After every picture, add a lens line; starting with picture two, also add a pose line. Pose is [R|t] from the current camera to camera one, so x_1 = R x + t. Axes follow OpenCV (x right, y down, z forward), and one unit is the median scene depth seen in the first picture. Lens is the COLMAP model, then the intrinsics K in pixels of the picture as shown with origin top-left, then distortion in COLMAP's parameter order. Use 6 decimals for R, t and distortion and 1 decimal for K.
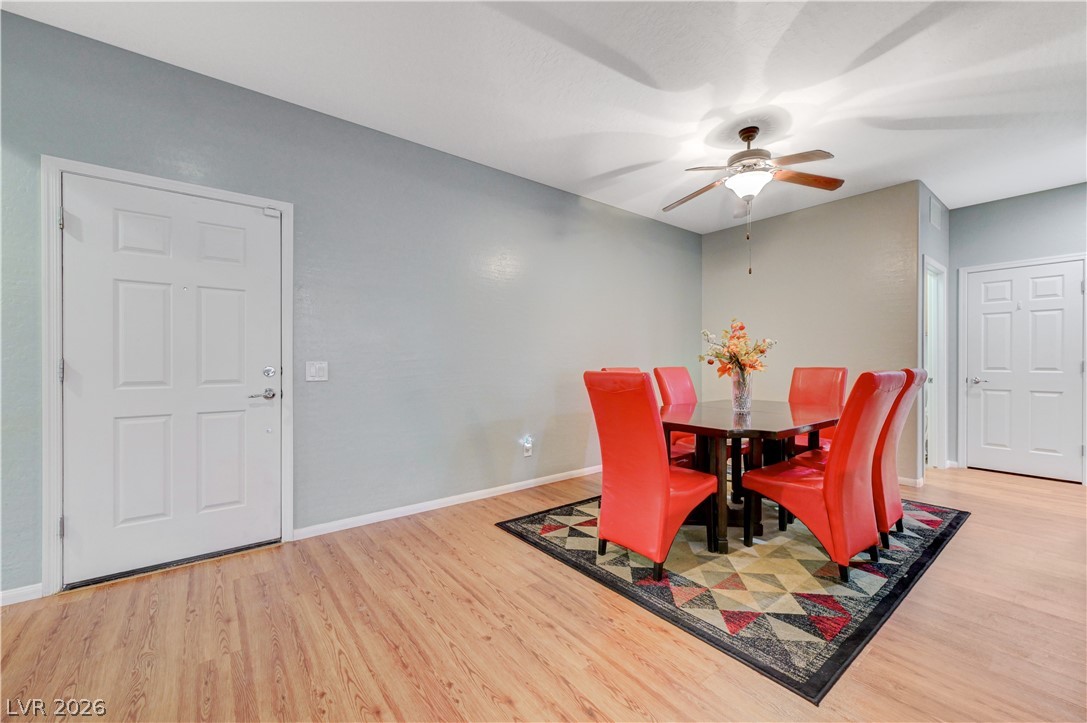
lens RADIAL K [[431.1, 0, 549.6], [0, 431.1, 360.6], [0, 0, 1]] dist [0.000778, -0.000062]
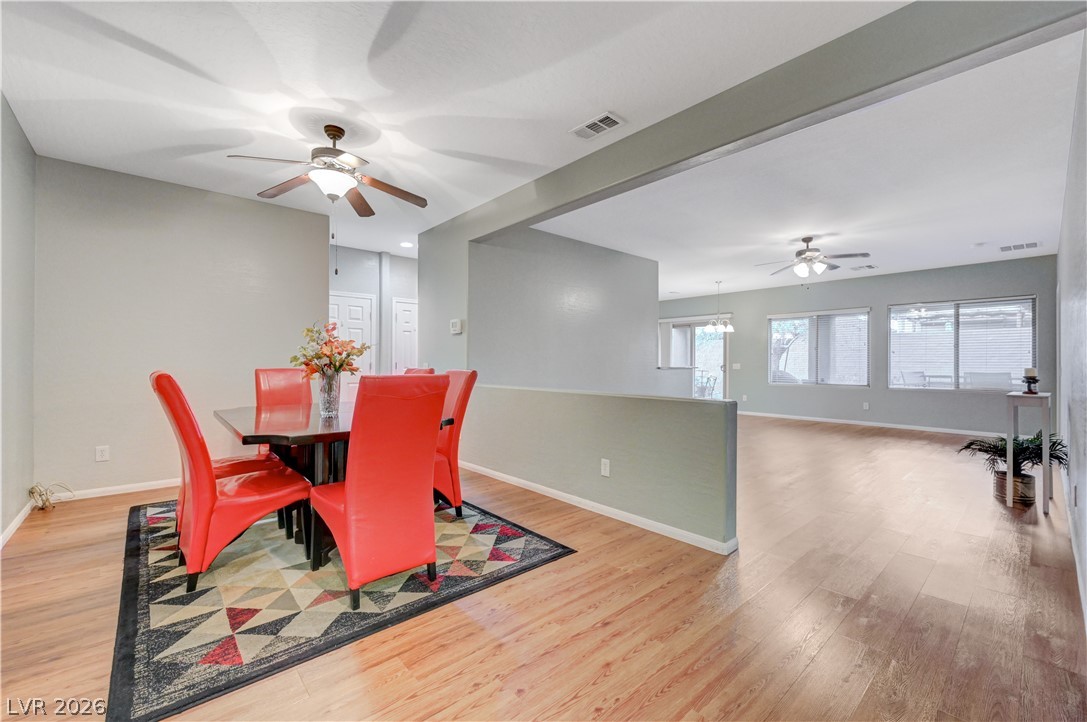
lens RADIAL K [[450.2, 0, 543.5], [0, 450.2, 361.0], [0, 0, 1]] dist [-0.000238, 0.000107]
pose [[-0.056051, 0.003501, 0.998422, -0.810615], [-0.003298, 0.999988, -0.003691, -0.000646], [-0.998422, -0.003499, -0.056039, 0.792720]]
